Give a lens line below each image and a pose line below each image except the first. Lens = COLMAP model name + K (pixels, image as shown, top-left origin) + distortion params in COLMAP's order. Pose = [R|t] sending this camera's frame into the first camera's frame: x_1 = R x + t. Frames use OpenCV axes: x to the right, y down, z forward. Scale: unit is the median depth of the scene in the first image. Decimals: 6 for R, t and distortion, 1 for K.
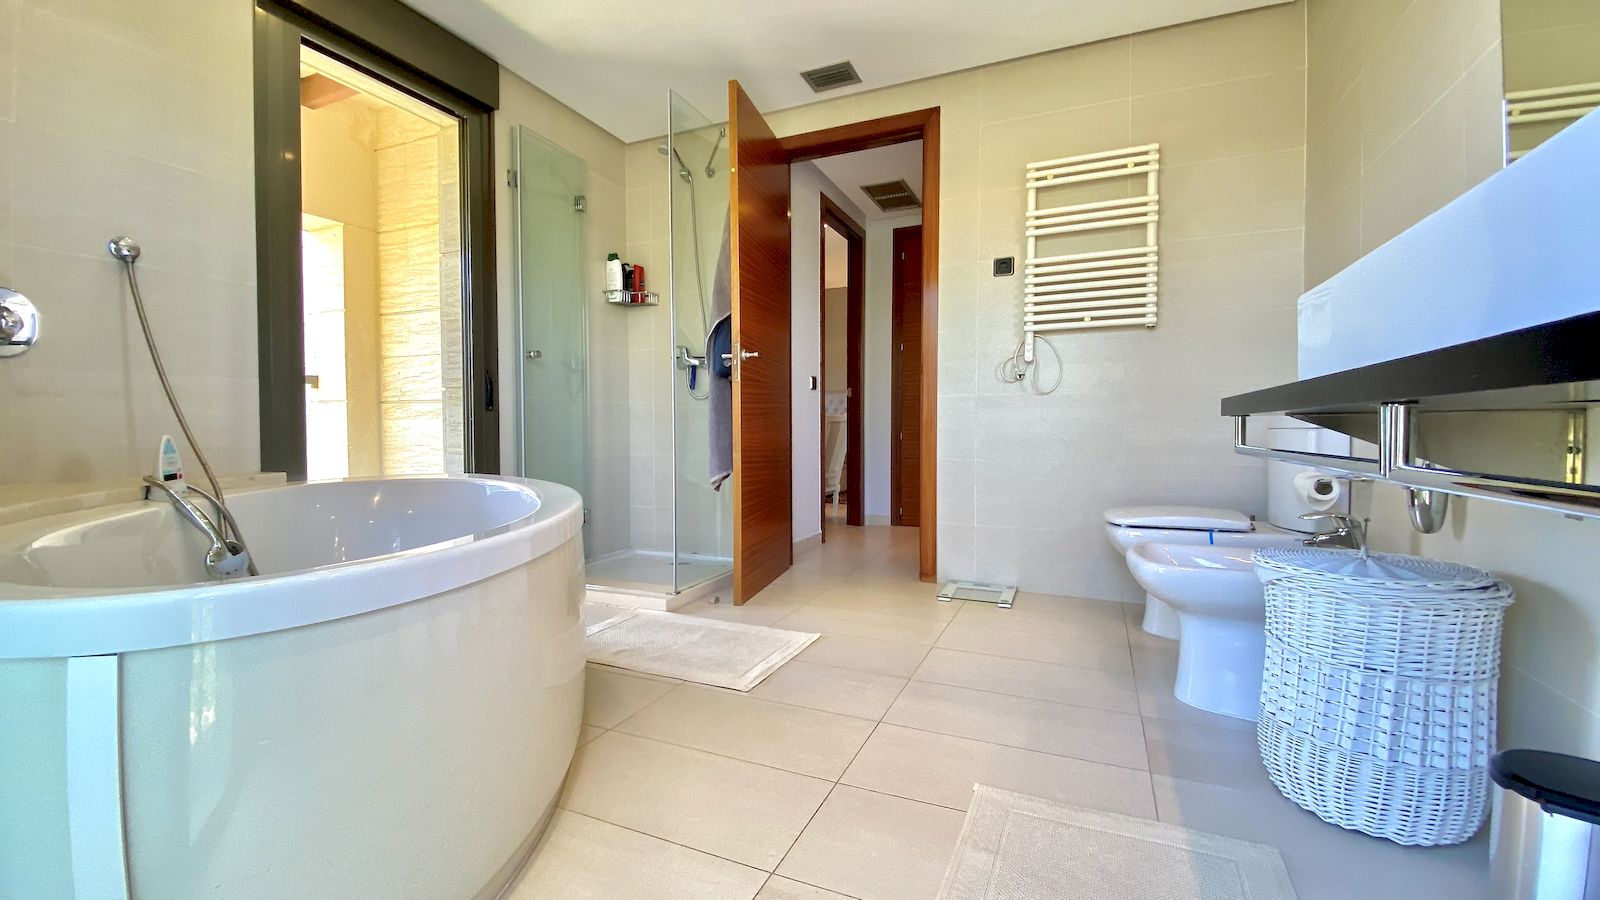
lens RADIAL K [[648.7, 0, 797.5], [0, 648.7, 474.9], [0, 0, 1]] dist [-0.011972, -0.000191]
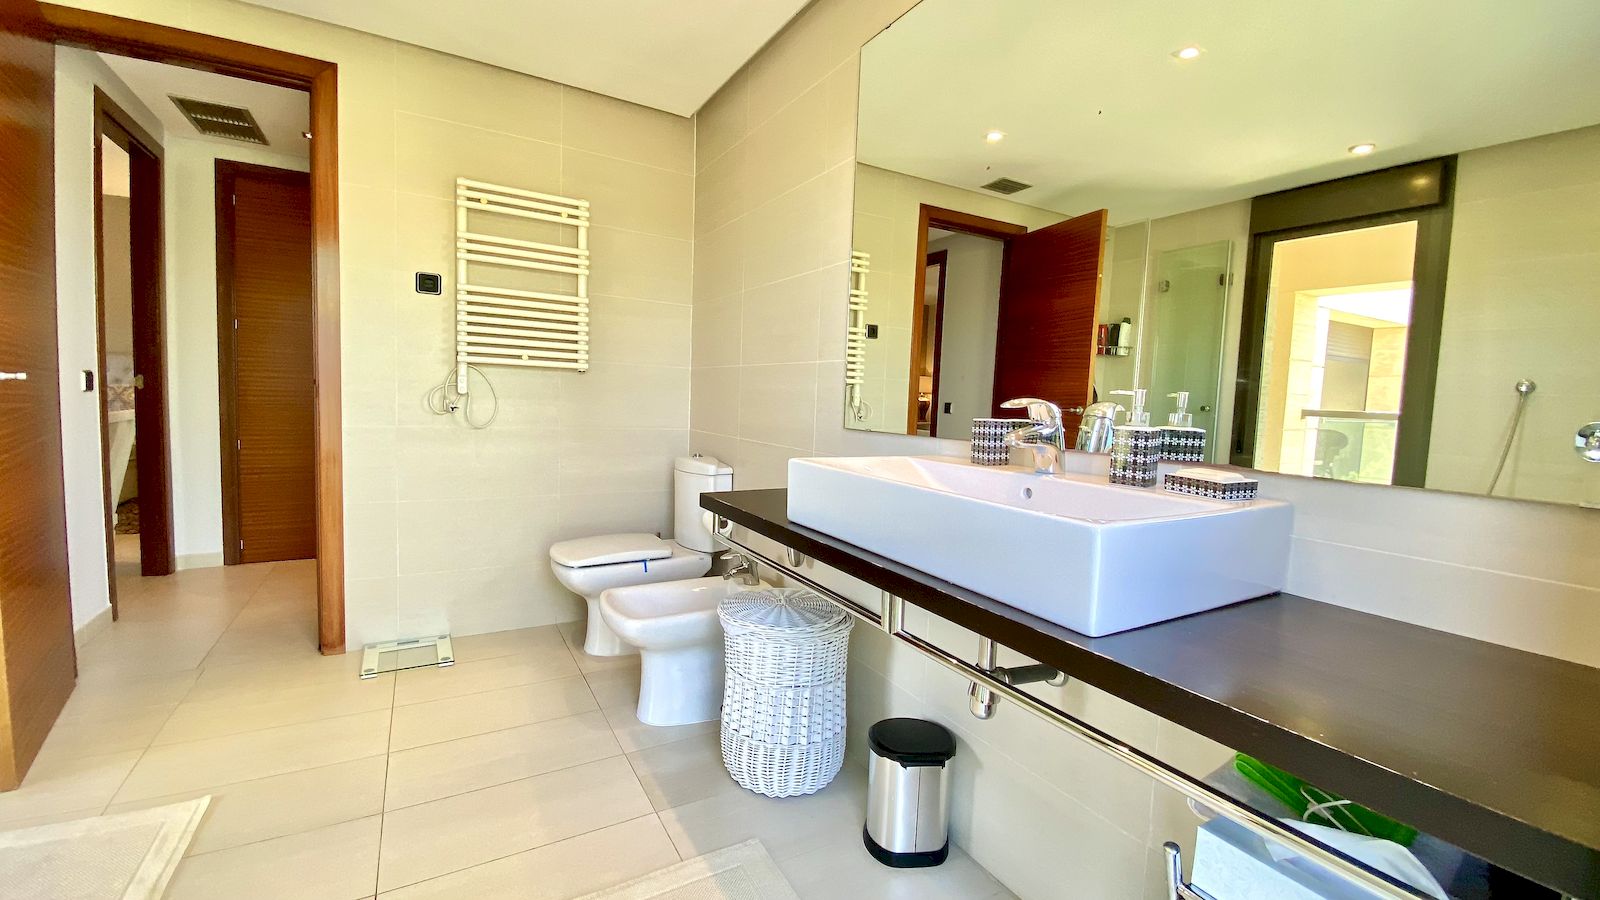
lens RADIAL K [[658.9, 0, 804.6], [0, 658.9, 452.9], [0, 0, 1]] dist [0.000527, -0.008487]
pose [[0.577164, -0.036624, 0.815807, -0.143476], [0.006893, 0.999177, 0.039979, -0.137293], [-0.816599, -0.017451, 0.576941, 0.061389]]
